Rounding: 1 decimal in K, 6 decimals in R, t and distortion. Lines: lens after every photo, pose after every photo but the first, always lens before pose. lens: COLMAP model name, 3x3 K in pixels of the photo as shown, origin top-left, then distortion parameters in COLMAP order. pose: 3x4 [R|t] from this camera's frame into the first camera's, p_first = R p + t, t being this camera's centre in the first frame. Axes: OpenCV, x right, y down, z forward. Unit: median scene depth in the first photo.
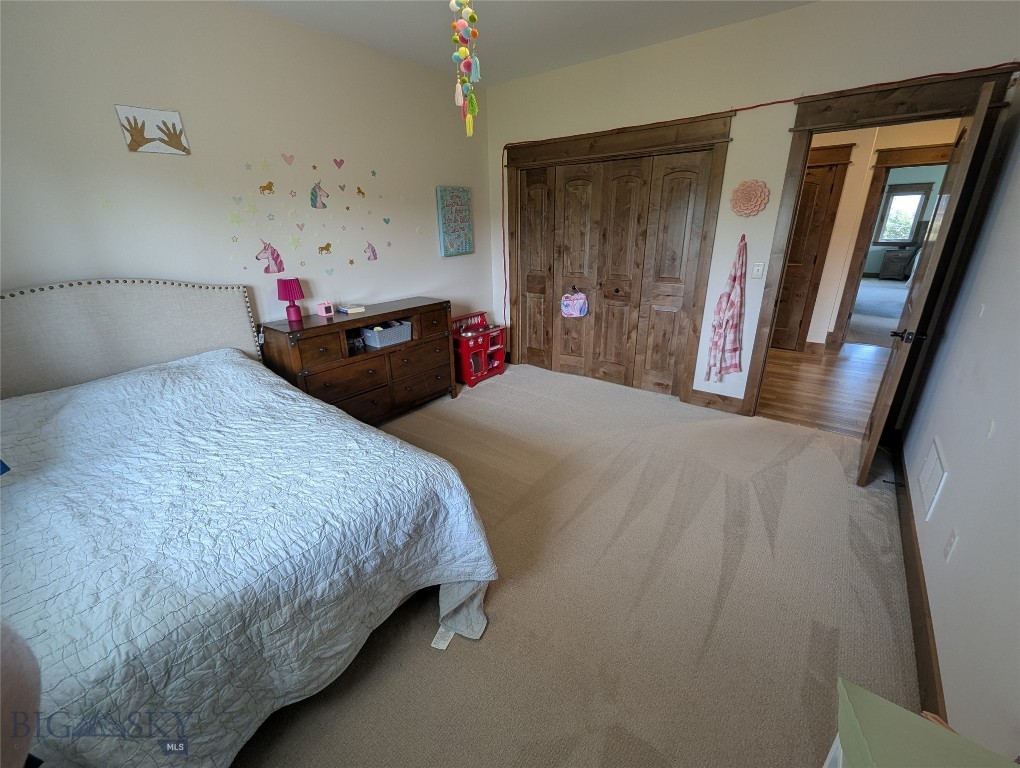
lens RADIAL K [[426.4, 0, 509.3], [0, 426.4, 386.5], [0, 0, 1]] dist [0.000020, -0.001413]
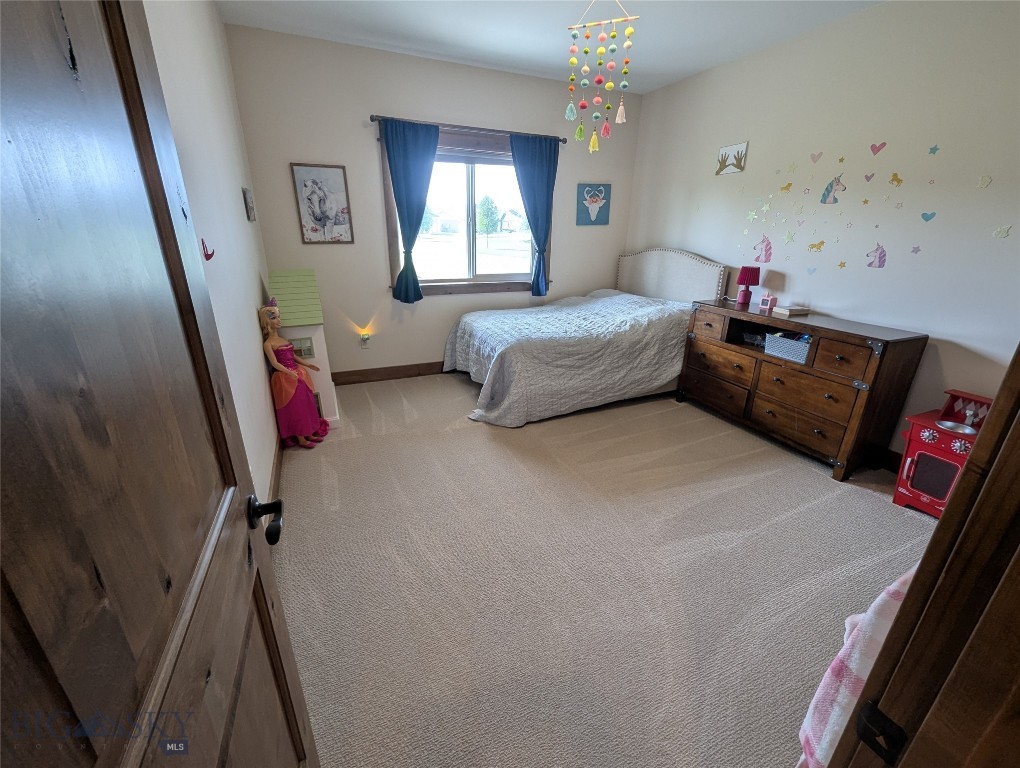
lens RADIAL K [[426.4, 0, 509.6], [0, 426.4, 385.2], [0, 0, 1]] dist [0.000020, -0.001413]
pose [[-0.481264, 0.318929, -0.816498, 0.799687], [-0.312047, 0.808112, 0.499581, -0.346042], [0.819153, 0.495216, -0.289395, 0.897636]]
